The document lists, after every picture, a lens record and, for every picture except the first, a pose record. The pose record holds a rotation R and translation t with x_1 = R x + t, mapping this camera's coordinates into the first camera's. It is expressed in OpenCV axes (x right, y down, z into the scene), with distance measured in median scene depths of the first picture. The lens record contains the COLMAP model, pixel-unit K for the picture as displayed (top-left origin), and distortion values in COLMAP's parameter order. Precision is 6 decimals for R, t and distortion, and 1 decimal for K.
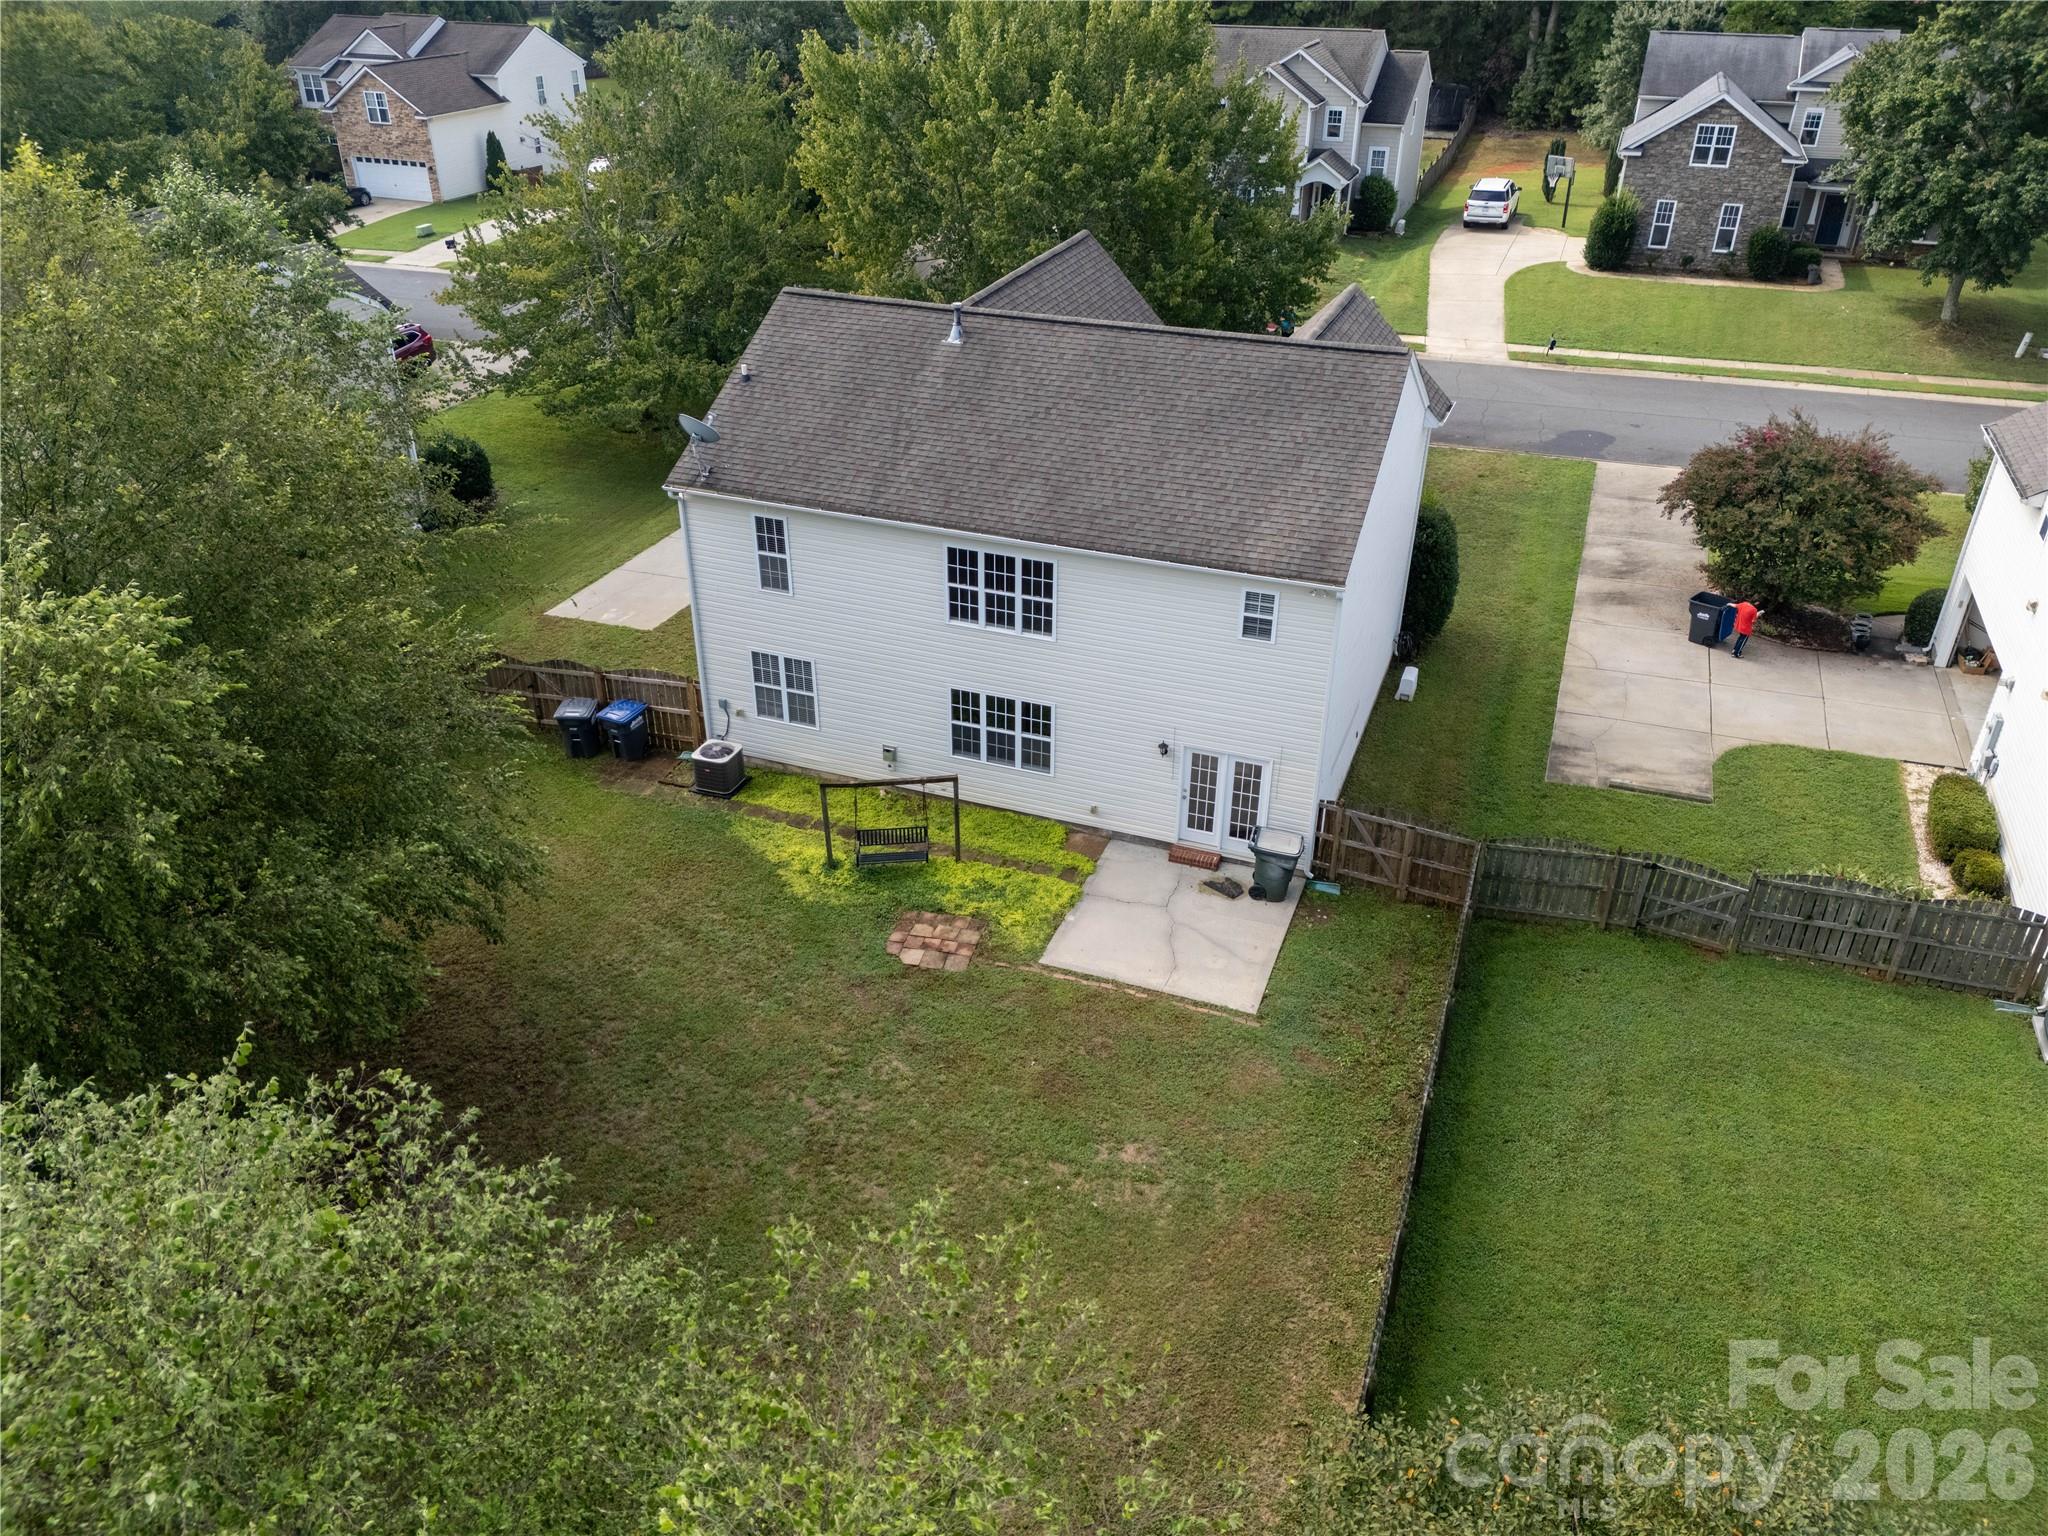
lens RADIAL K [[1504.4, 0, 1024.0], [0, 1504.4, 768.0], [0, 0, 1]] dist [0.034203, -0.015662]
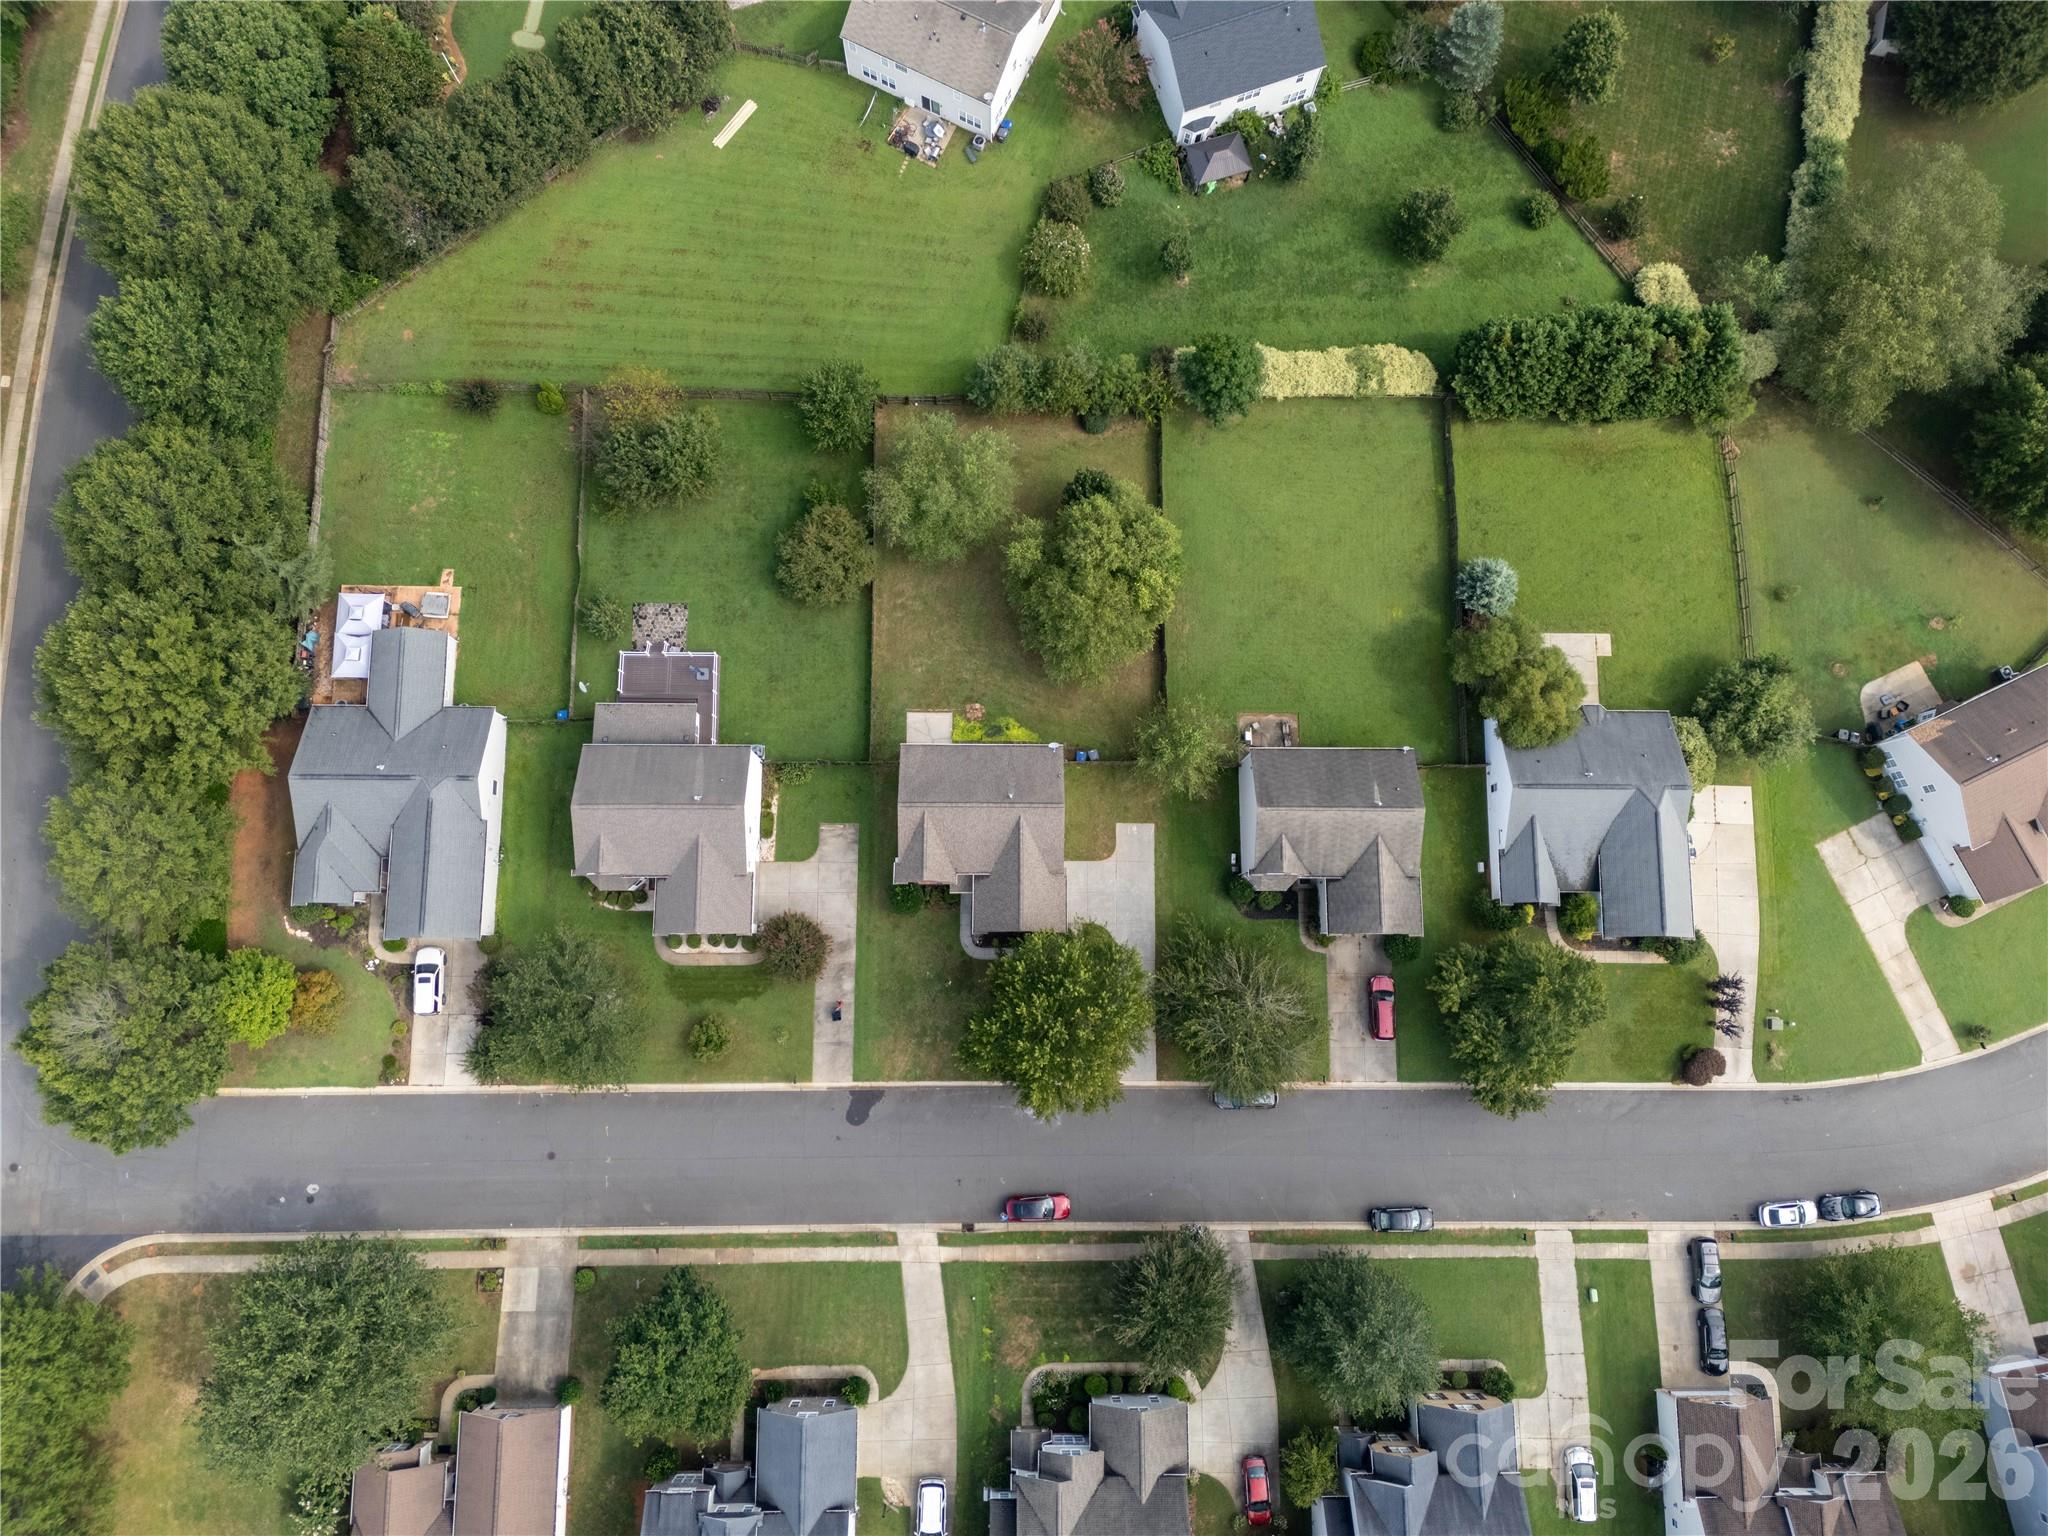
lens RADIAL K [[1504.4, 0, 1024.0], [0, 1504.4, 768.0], [0, 0, 1]] dist [0.034203, -0.015662]
pose [[-0.936262, 0.343243, -0.074813, 0.168634], [-0.195783, -0.332993, 0.922380, -3.430775], [0.291688, 0.878237, 0.378970, -0.473272]]
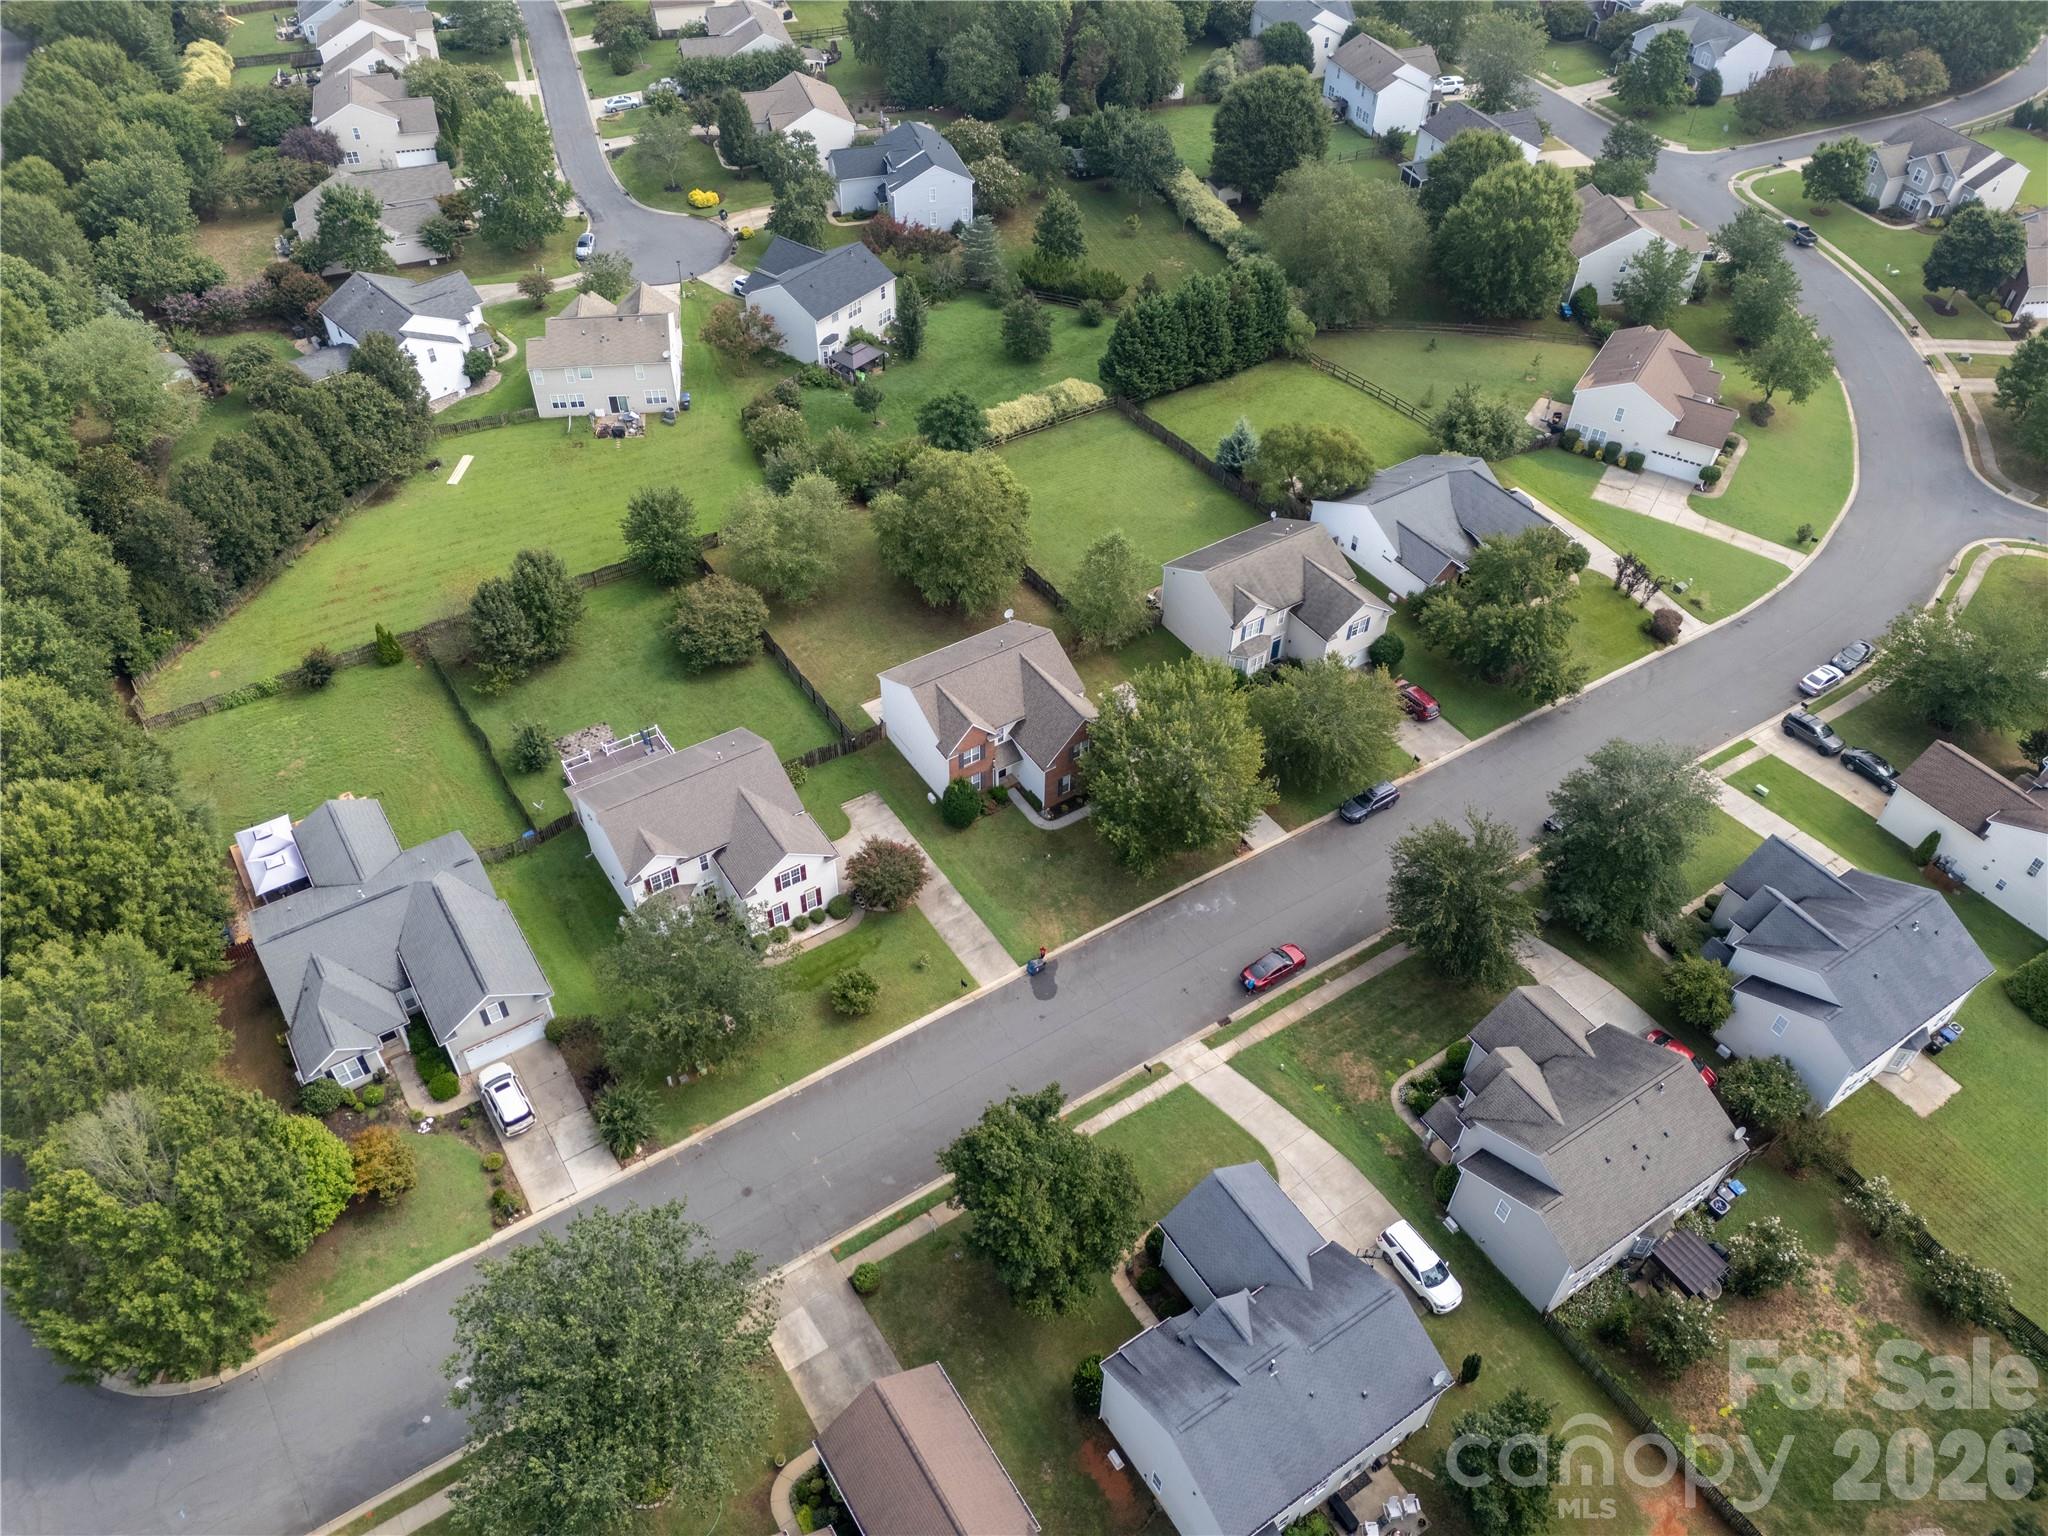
lens RADIAL K [[1504.4, 0, 1024.0], [0, 1504.4, 768.0], [0, 0, 1]] dist [0.034203, -0.015662]
pose [[-0.591563, 0.558978, -0.581031, 2.114793], [-0.418094, 0.403508, 0.813866, -3.000939], [0.689384, 0.724379, -0.004995, 1.145337]]
